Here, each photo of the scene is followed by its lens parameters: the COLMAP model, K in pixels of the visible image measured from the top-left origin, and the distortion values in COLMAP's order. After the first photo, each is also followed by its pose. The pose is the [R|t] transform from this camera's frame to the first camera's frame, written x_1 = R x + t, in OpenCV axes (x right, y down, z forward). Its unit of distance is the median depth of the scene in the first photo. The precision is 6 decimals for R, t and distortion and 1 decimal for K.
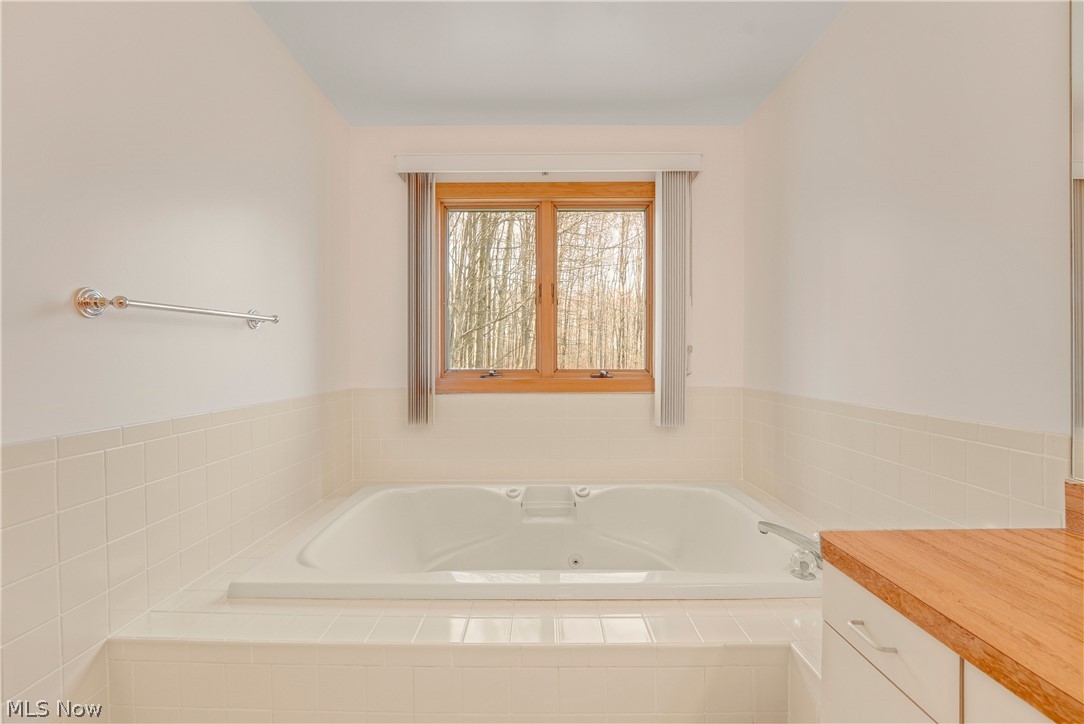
lens RADIAL K [[477.7, 0, 541.6], [0, 477.7, 360.3], [0, 0, 1]] dist [-0.016361, -0.000690]
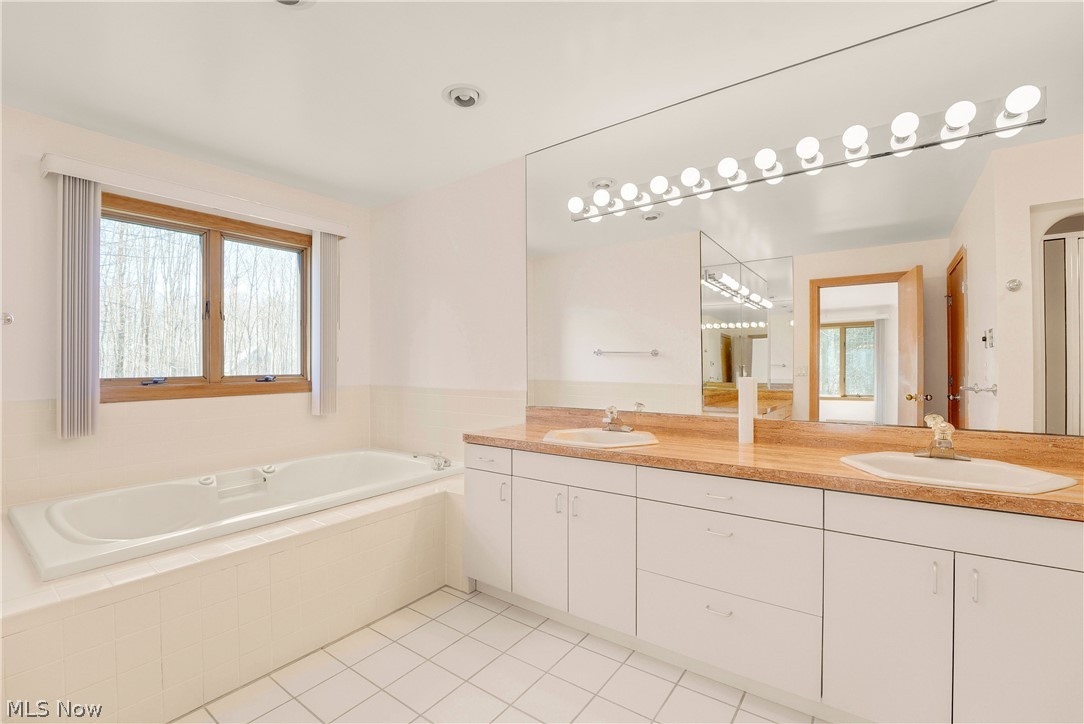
lens RADIAL K [[464.3, 0, 537.0], [0, 464.3, 364.8], [0, 0, 1]] dist [-0.026361, 0.002321]
pose [[0.607836, -0.002497, 0.794059, -0.407630], [0.007271, 0.999971, -0.002421, 0.000024], [-0.794029, 0.007246, 0.607836, -0.297474]]
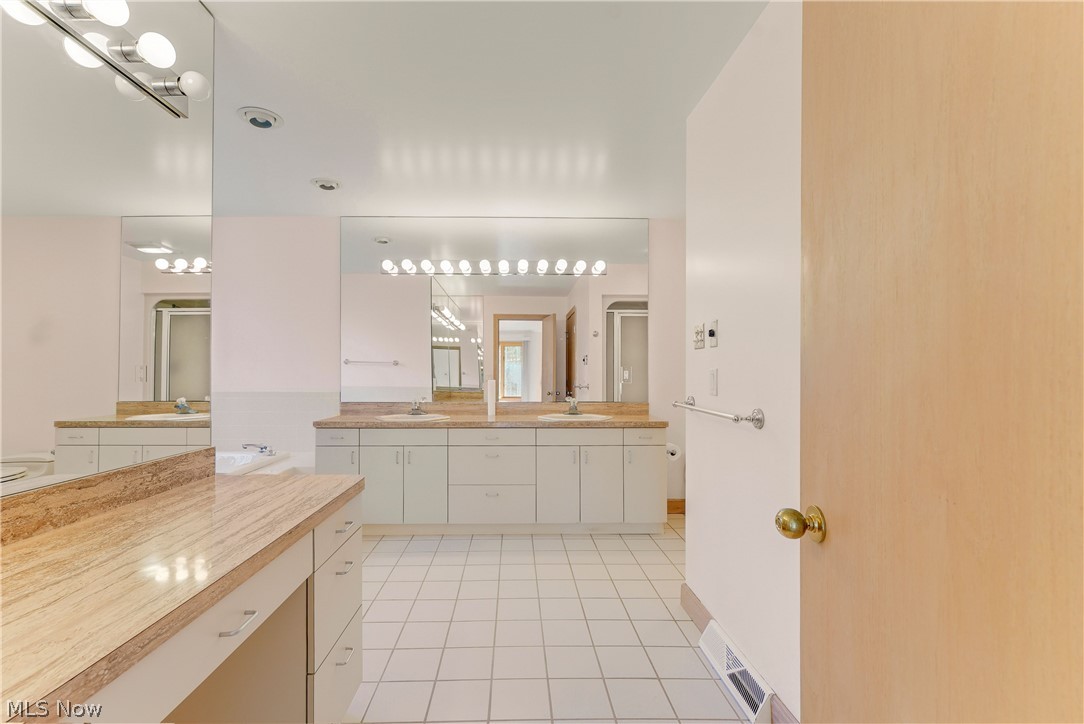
lens RADIAL K [[464.3, 0, 539.5], [0, 464.3, 363.9], [0, 0, 1]] dist [-0.026361, 0.002321]
pose [[-0.041654, 0.014885, 0.999021, -1.015716], [-0.001819, 0.999886, -0.014974, -0.007982], [-0.999130, -0.002441, -0.041622, -0.194873]]
